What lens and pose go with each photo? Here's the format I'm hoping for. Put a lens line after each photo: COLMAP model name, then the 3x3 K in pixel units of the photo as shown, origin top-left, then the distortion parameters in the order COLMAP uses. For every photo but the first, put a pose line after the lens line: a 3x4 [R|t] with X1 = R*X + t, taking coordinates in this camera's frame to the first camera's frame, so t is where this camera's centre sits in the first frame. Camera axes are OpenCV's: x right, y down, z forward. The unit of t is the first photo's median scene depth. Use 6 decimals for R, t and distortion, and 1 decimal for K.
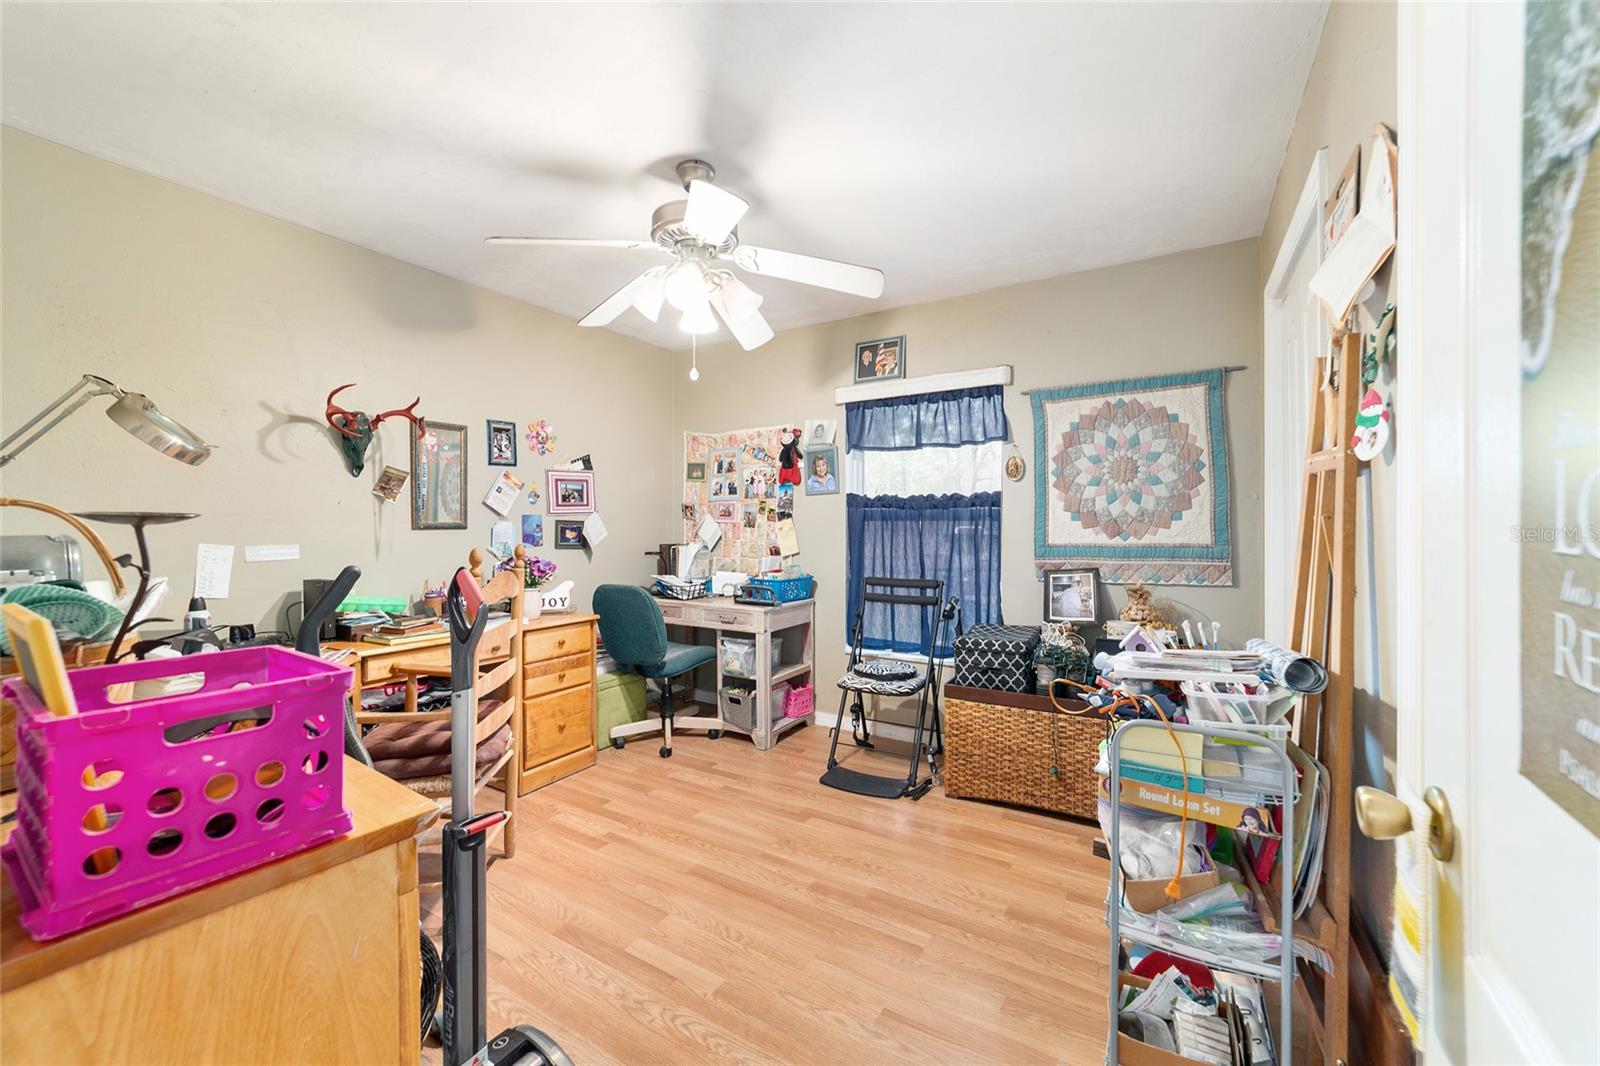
lens RADIAL K [[612.8, 0, 799.6], [0, 612.8, 528.2], [0, 0, 1]] dist [-0.018676, 0.008407]
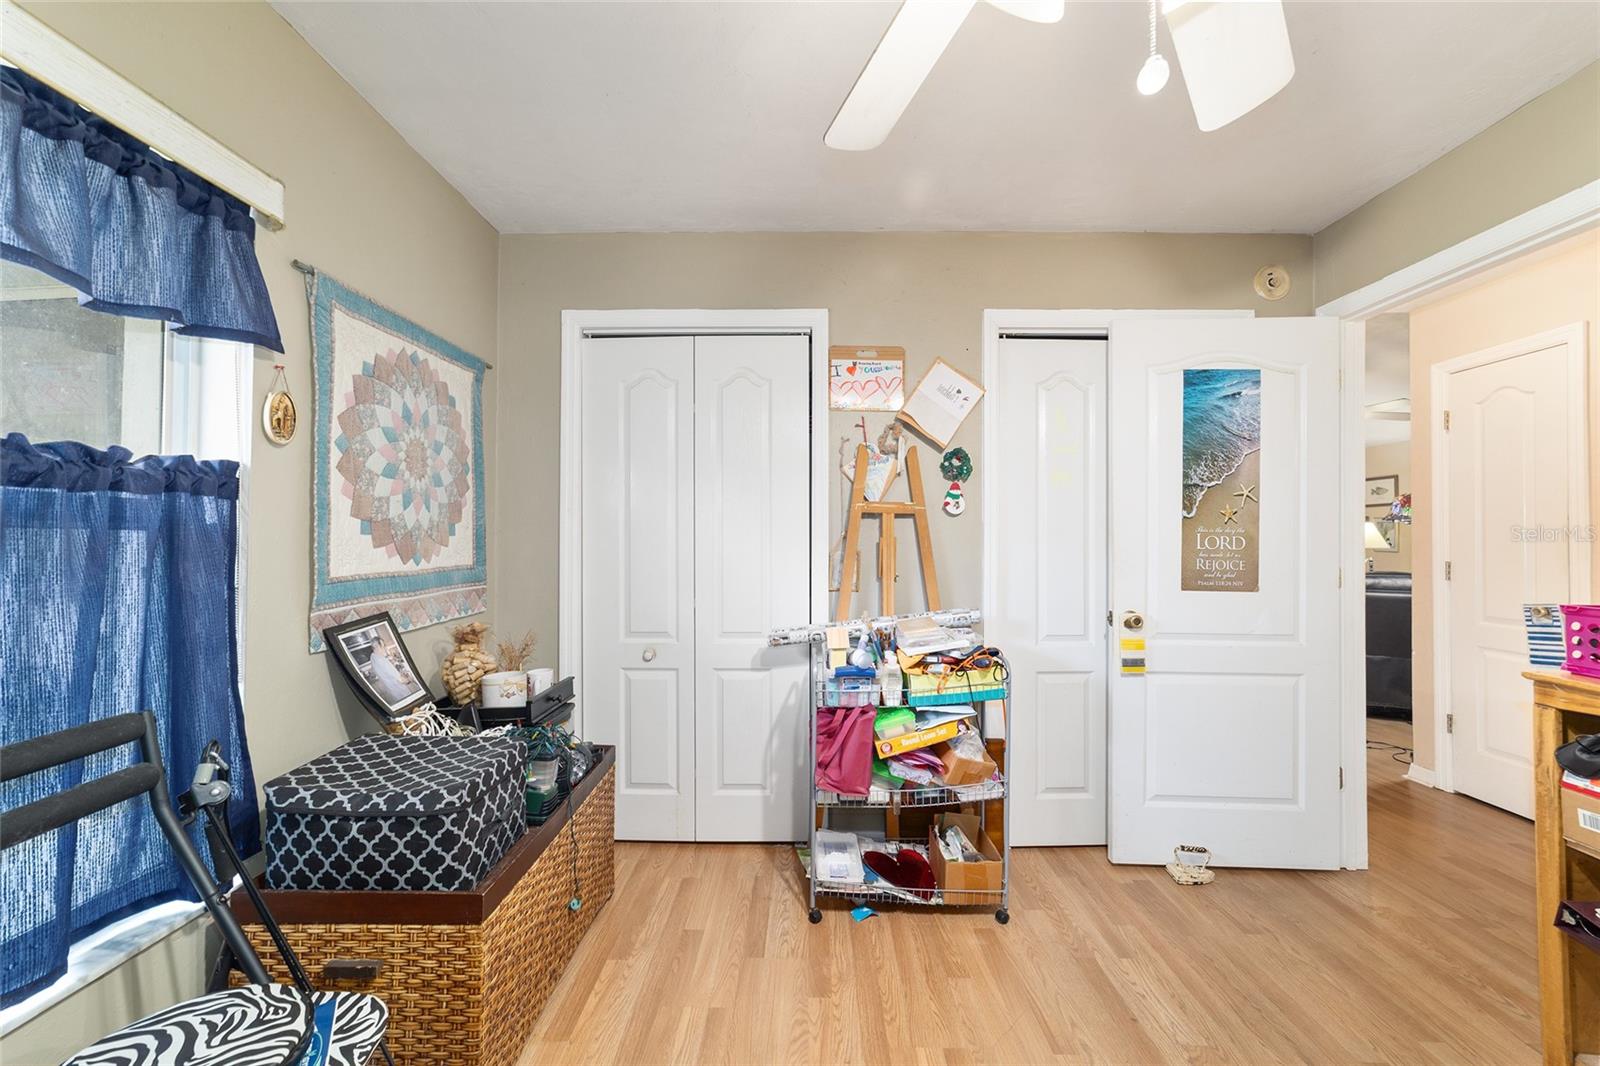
lens RADIAL K [[612.8, 0, 799.6], [0, 612.8, 528.2], [0, 0, 1]] dist [-0.018676, 0.008407]
pose [[-0.518963, 0.016996, 0.854628, -0.252378], [0.001677, 0.999821, -0.018866, -0.006538], [-0.854795, -0.008358, -0.518898, 0.969370]]
